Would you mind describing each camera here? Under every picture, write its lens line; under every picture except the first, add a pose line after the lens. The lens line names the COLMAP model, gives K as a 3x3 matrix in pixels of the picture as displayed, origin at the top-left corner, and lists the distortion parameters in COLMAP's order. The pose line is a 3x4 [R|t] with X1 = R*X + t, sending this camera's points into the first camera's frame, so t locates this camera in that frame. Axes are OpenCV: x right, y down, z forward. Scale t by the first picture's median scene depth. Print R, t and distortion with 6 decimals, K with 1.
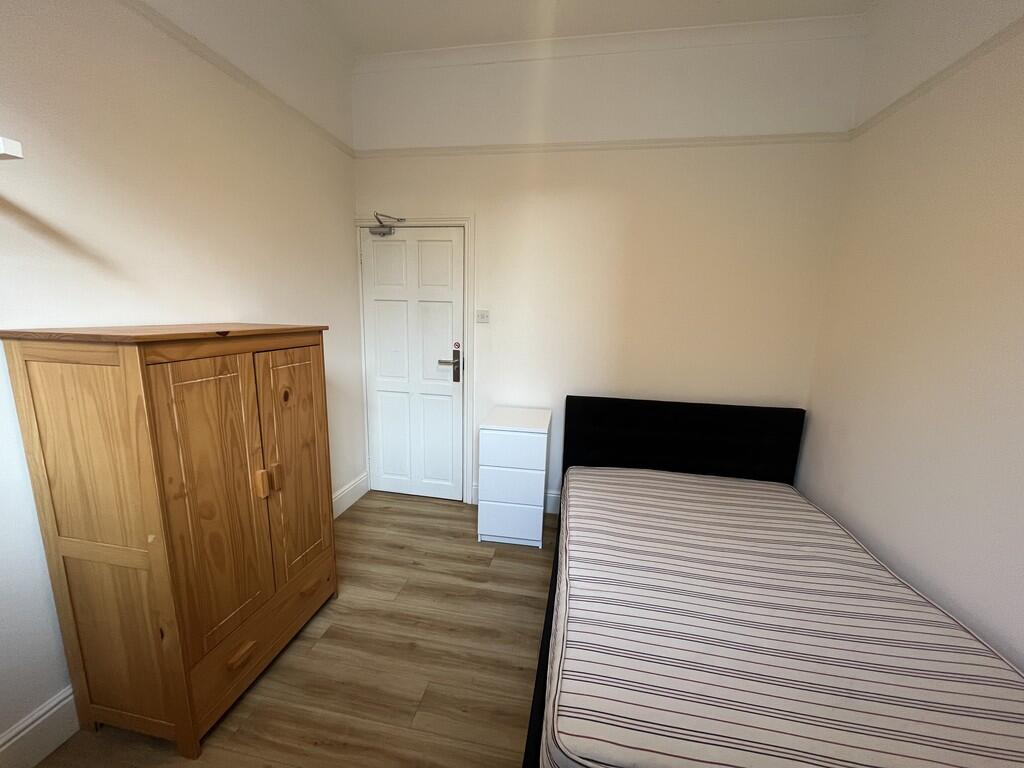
lens RADIAL K [[413.7, 0, 514.1], [0, 413.7, 386.4], [0, 0, 1]] dist [-0.002608, -0.000047]
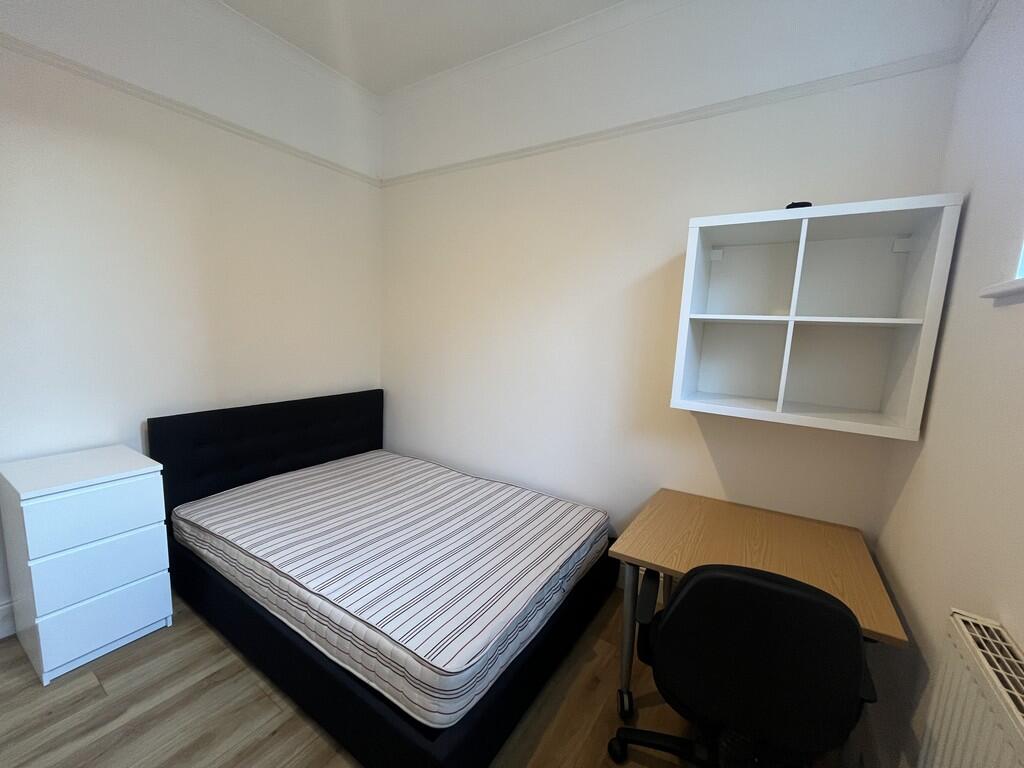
lens RADIAL K [[413.7, 0, 505.2], [0, 413.7, 385.7], [0, 0, 1]] dist [-0.002608, -0.000047]
pose [[0.404957, -0.141108, 0.903382, -0.438518], [0.140919, 0.985847, 0.090819, -0.024585], [-0.903411, 0.090526, 0.419110, 0.151476]]
